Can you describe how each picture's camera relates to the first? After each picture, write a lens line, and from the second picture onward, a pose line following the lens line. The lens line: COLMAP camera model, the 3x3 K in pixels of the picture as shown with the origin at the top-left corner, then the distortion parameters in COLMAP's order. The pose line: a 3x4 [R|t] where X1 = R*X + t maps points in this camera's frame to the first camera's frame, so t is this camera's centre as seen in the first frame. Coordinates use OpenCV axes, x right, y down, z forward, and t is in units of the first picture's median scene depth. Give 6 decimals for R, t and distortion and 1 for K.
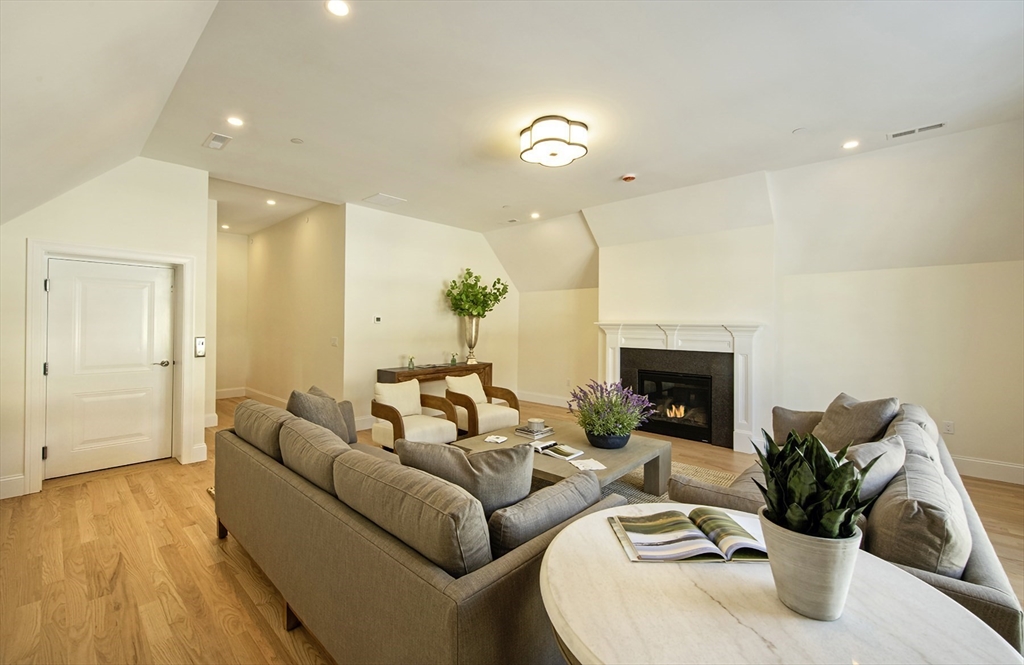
lens RADIAL K [[424.4, 0, 516.1], [0, 424.4, 329.1], [0, 0, 1]] dist [-0.001666, -0.000664]
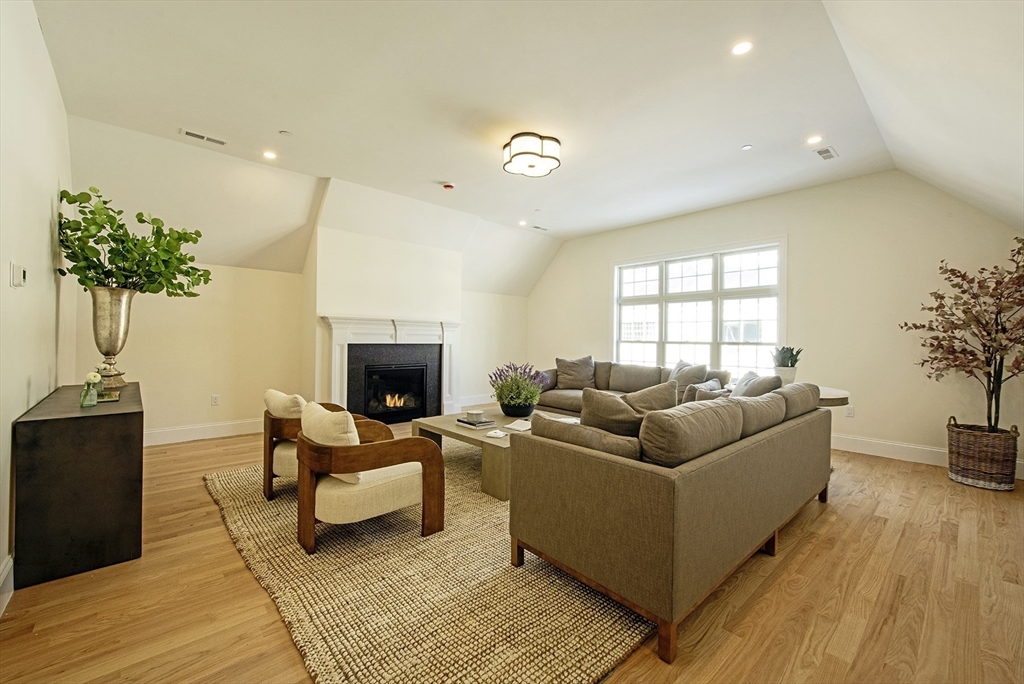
lens RADIAL K [[418.4, 0, 512.8], [0, 418.4, 340.8], [0, 0, 1]] dist [0.002931, -0.000383]
pose [[0.086107, -0.007006, 0.996261, -1.420249], [-0.005531, 0.999957, 0.007510, 0.066637], [-0.996271, -0.006157, 0.086065, 1.297793]]
